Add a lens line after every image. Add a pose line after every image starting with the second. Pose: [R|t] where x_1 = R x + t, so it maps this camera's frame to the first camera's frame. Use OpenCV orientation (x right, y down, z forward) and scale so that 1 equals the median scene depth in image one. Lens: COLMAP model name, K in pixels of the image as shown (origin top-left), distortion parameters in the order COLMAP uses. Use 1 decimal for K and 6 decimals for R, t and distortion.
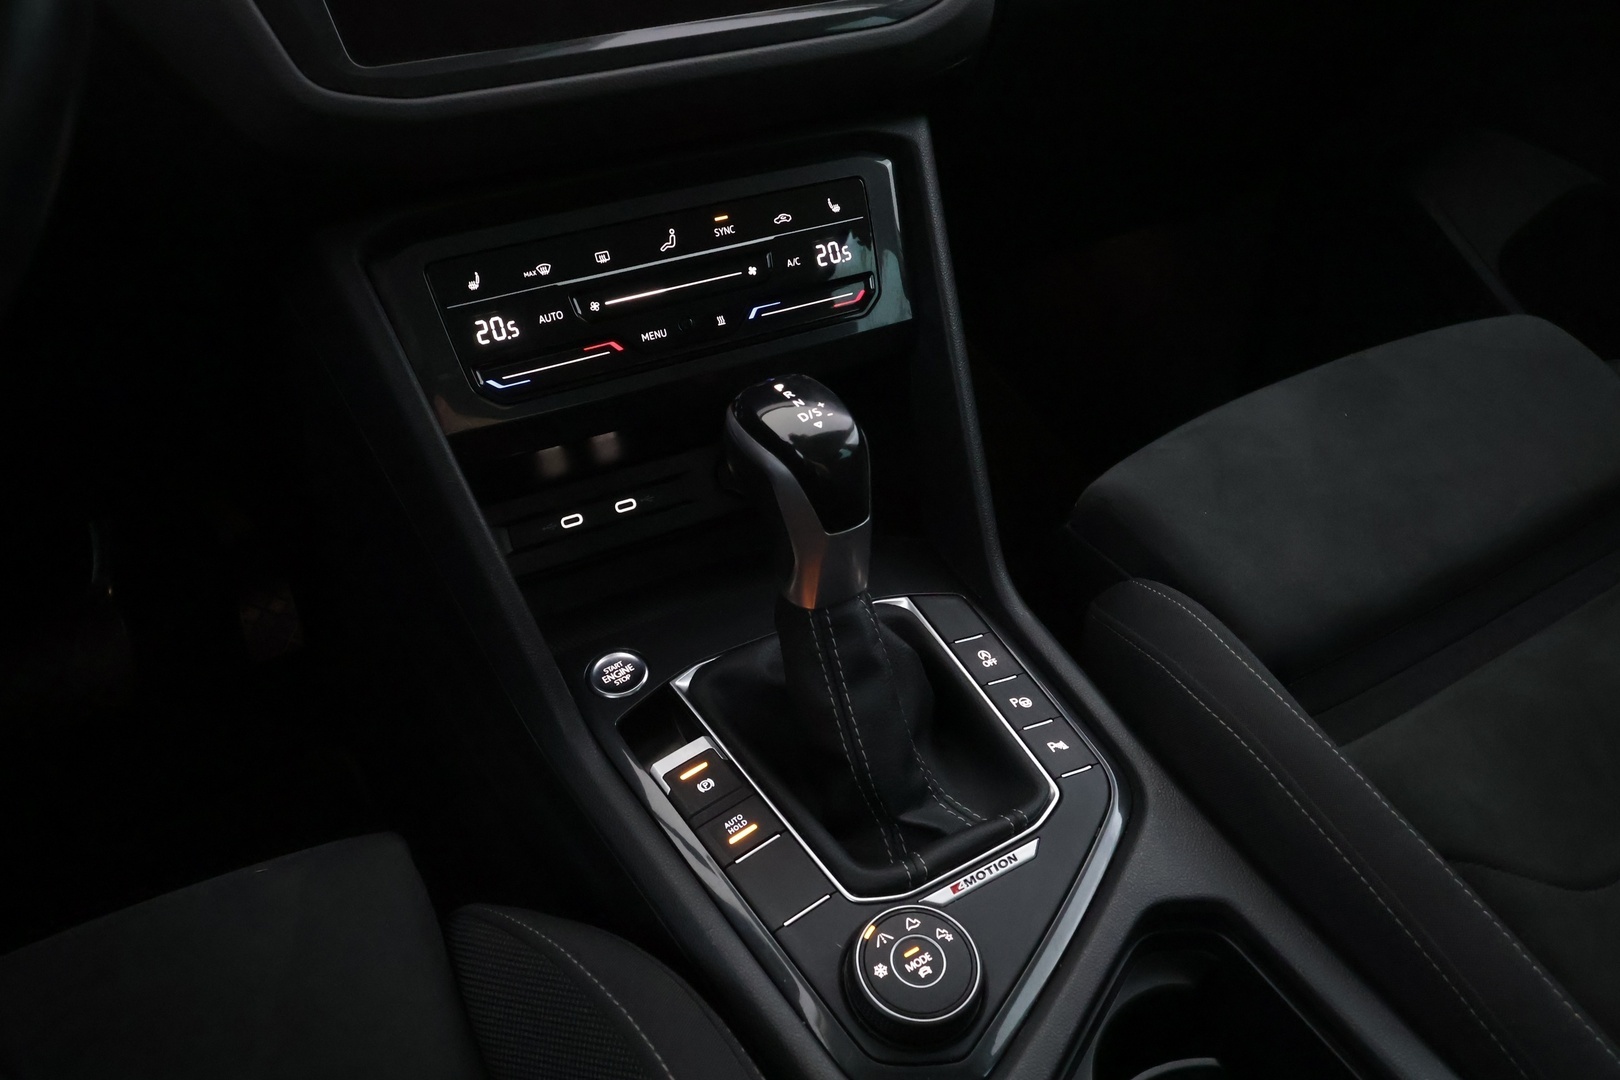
lens RADIAL K [[1278.3, 0, 814.1], [0, 1278.3, 537.0], [0, 0, 1]] dist [0.009564, 0.007534]
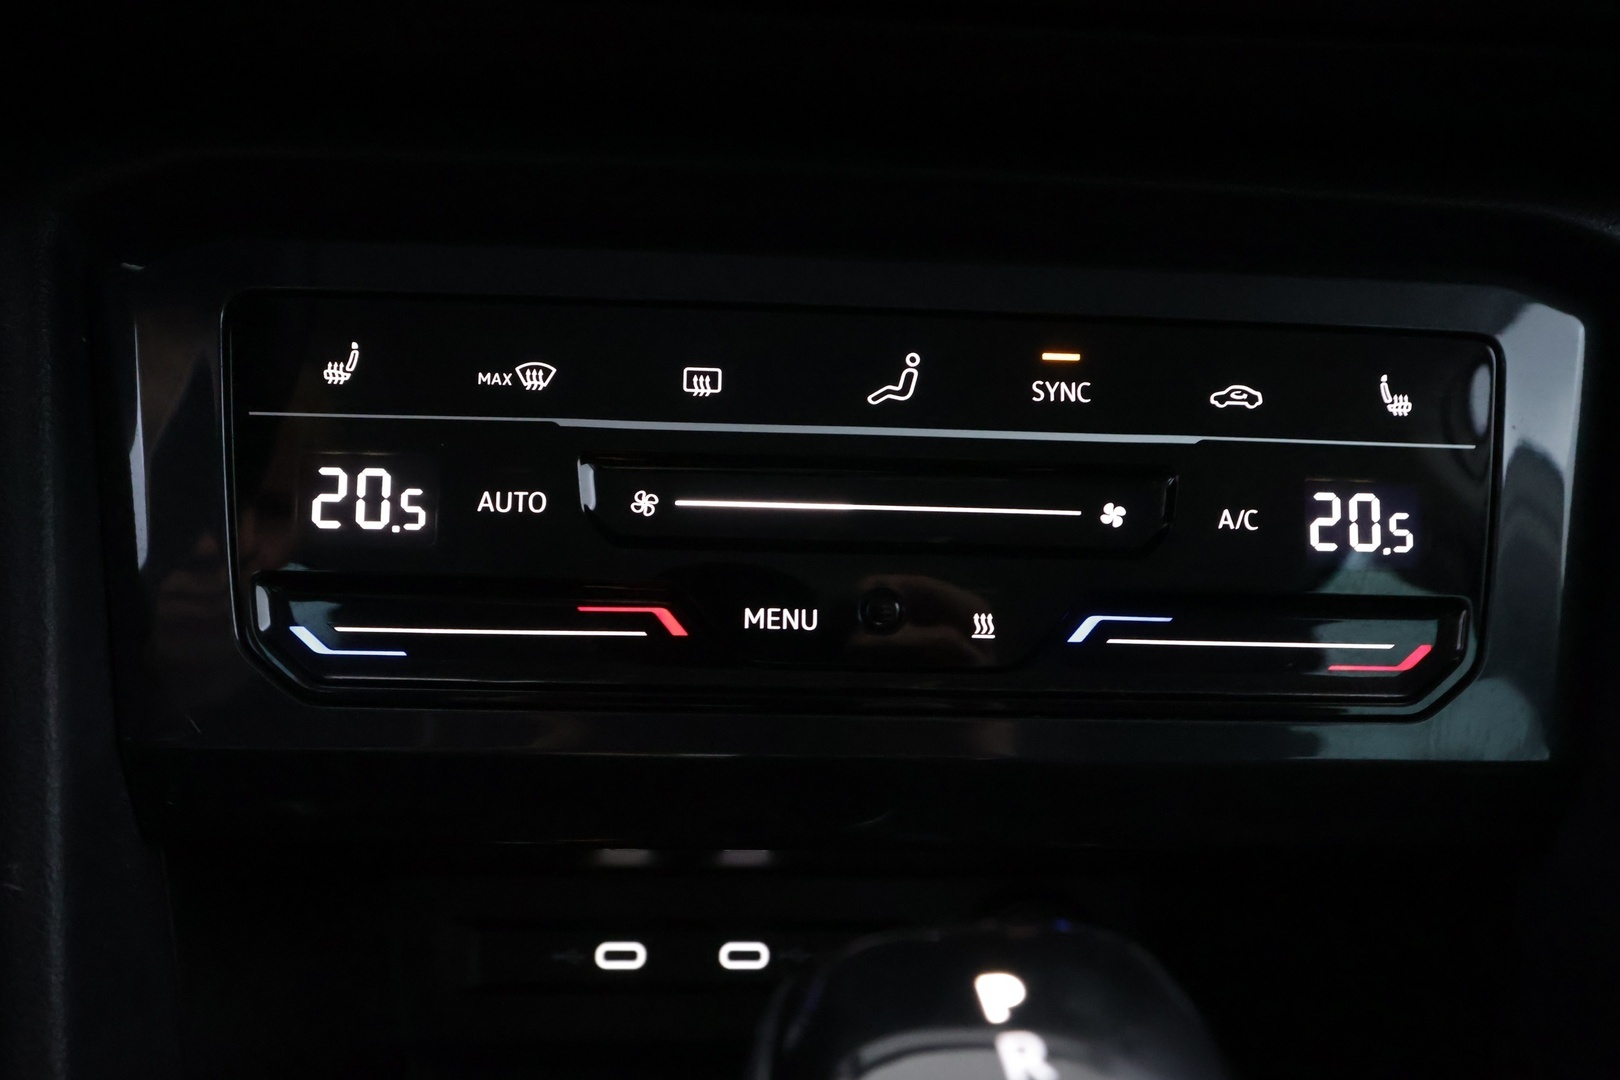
lens RADIAL K [[1278.3, 0, 808.6], [0, 1278.3, 553.6], [0, 0, 1]] dist [0.009564, 0.007534]
pose [[0.909524, 0.229572, -0.346502, 0.000638], [-0.292562, 0.945743, -0.141344, -0.125054], [0.295253, 0.229929, 0.927339, 0.658477]]
